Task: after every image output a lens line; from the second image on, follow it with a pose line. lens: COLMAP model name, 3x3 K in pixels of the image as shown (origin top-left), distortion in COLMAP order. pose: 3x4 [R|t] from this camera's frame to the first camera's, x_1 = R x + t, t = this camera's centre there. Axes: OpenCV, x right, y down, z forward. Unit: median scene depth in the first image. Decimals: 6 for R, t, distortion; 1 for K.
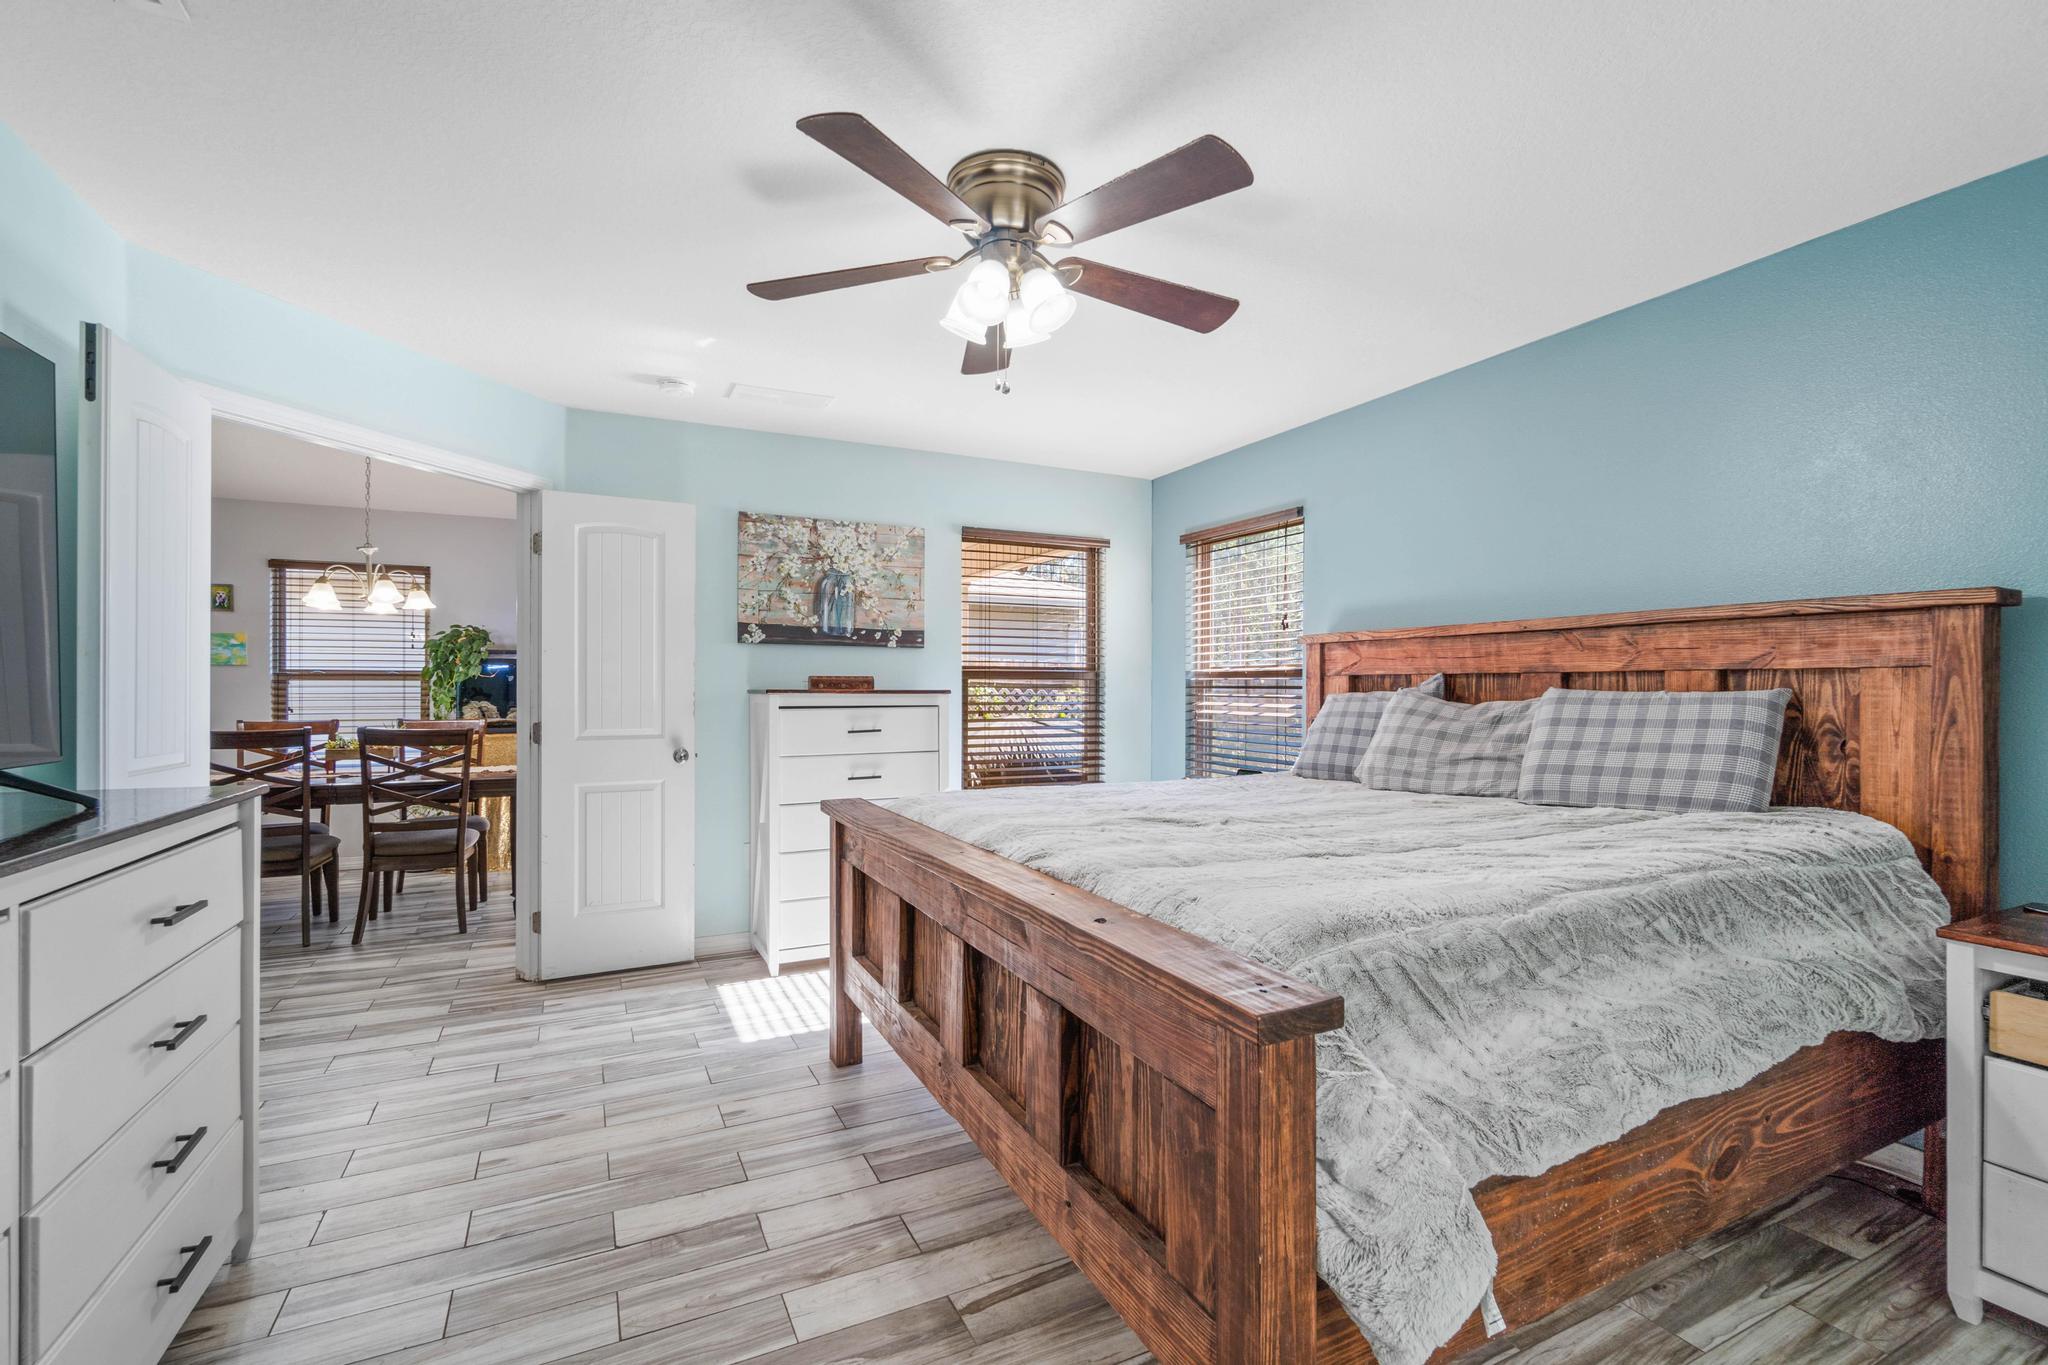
lens RADIAL K [[896.8, 0, 1017.6], [0, 896.8, 691.9], [0, 0, 1]] dist [-0.002614, -0.000460]
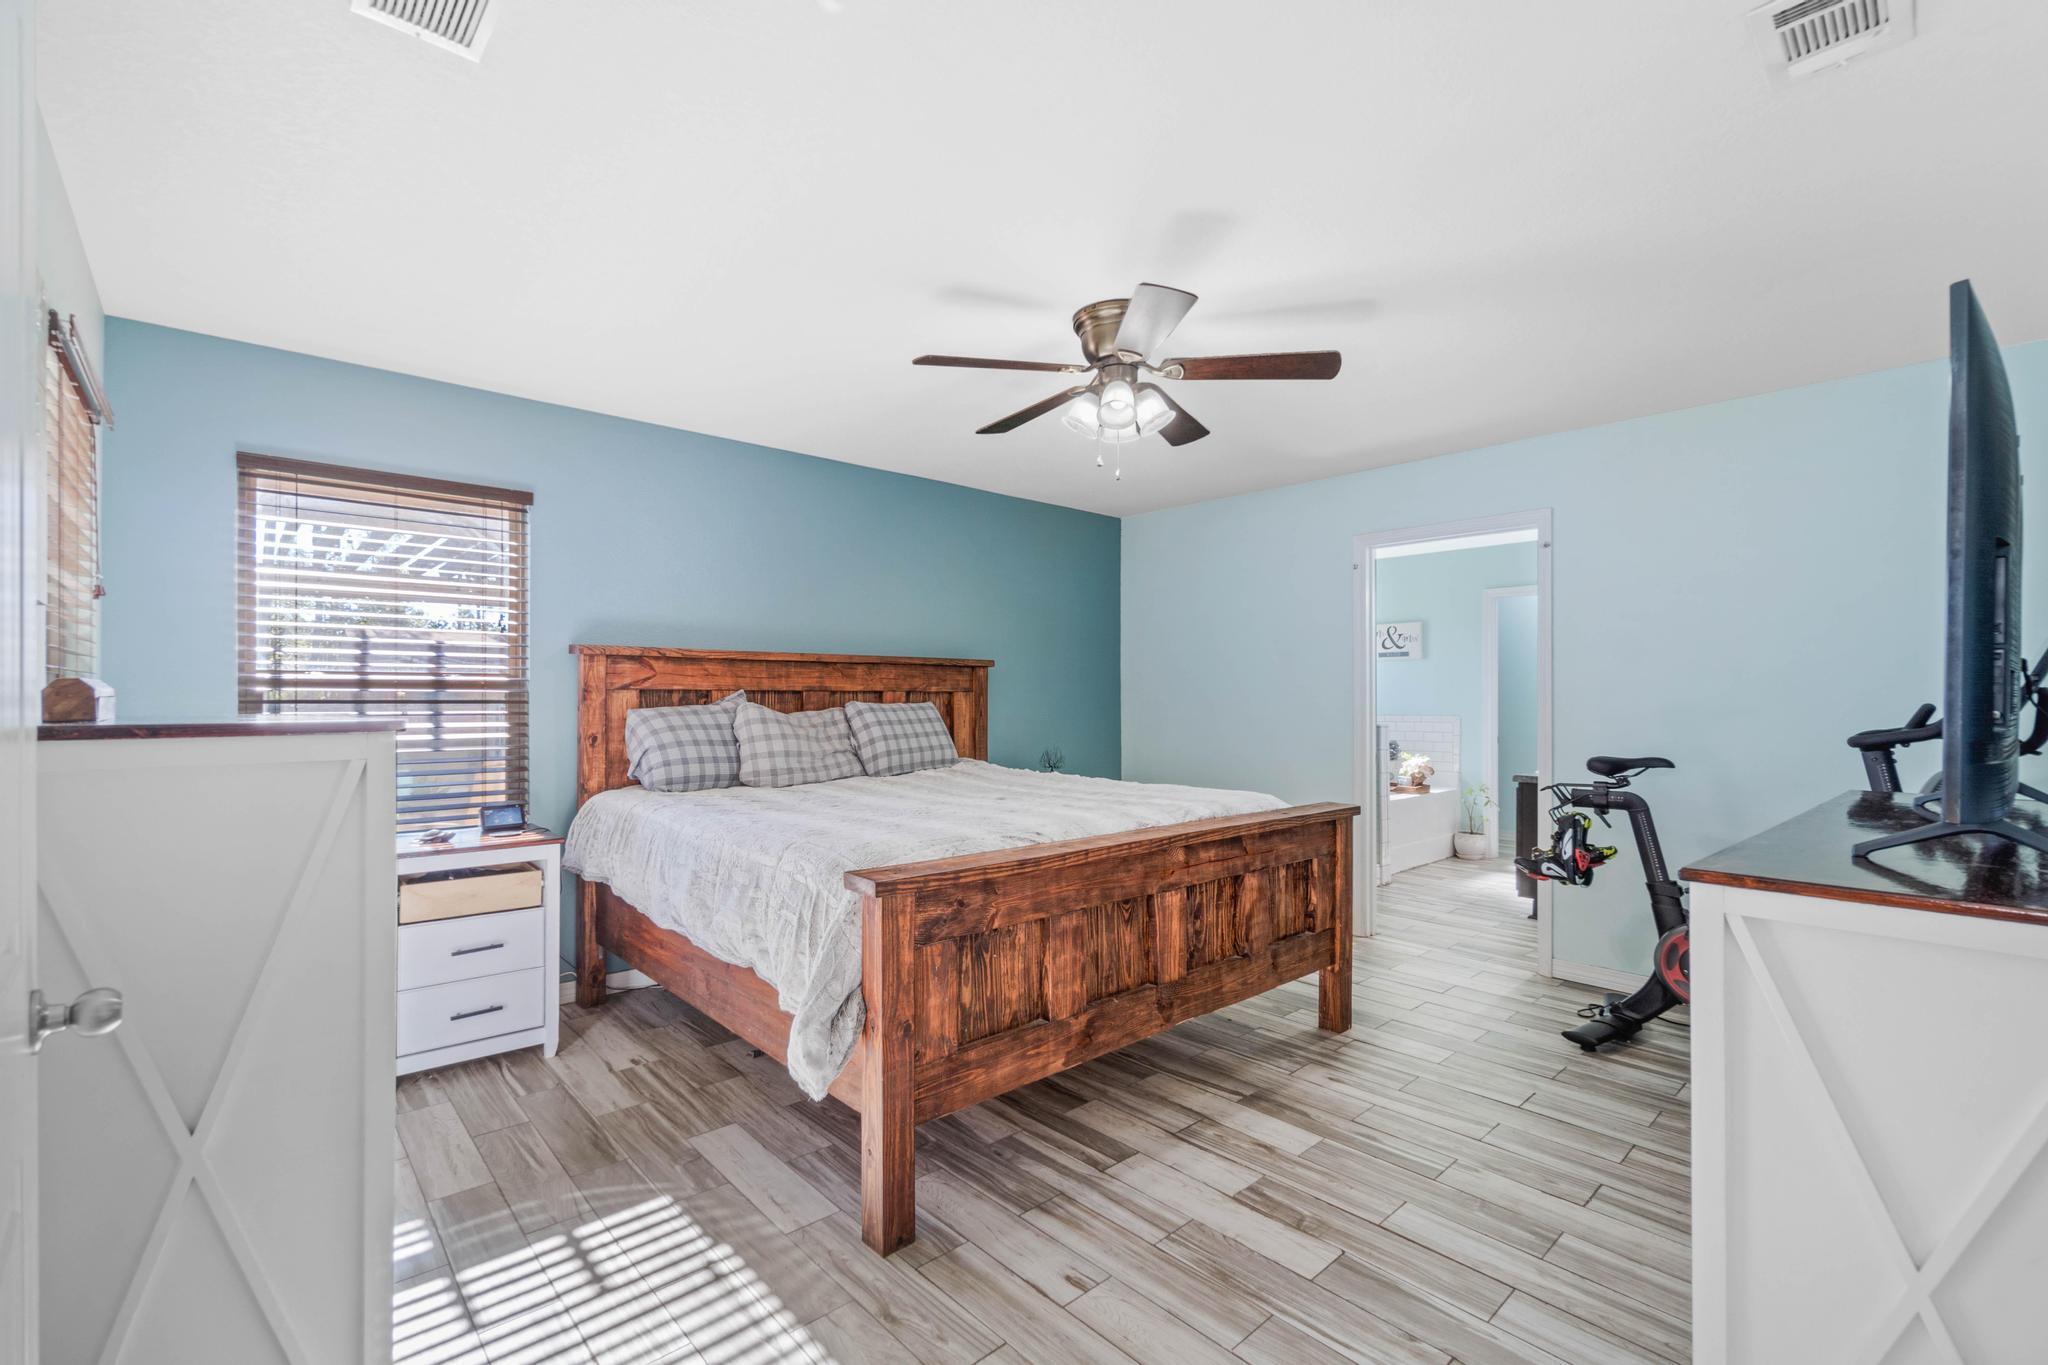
lens RADIAL K [[896.8, 0, 1017.6], [0, 896.8, 691.9], [0, 0, 1]] dist [-0.002614, -0.000460]
pose [[-0.280842, 0.010948, 0.959692, -1.039494], [0.008216, 0.999926, -0.009002, -0.005525], [-0.959719, 0.005357, -0.280911, 1.287145]]
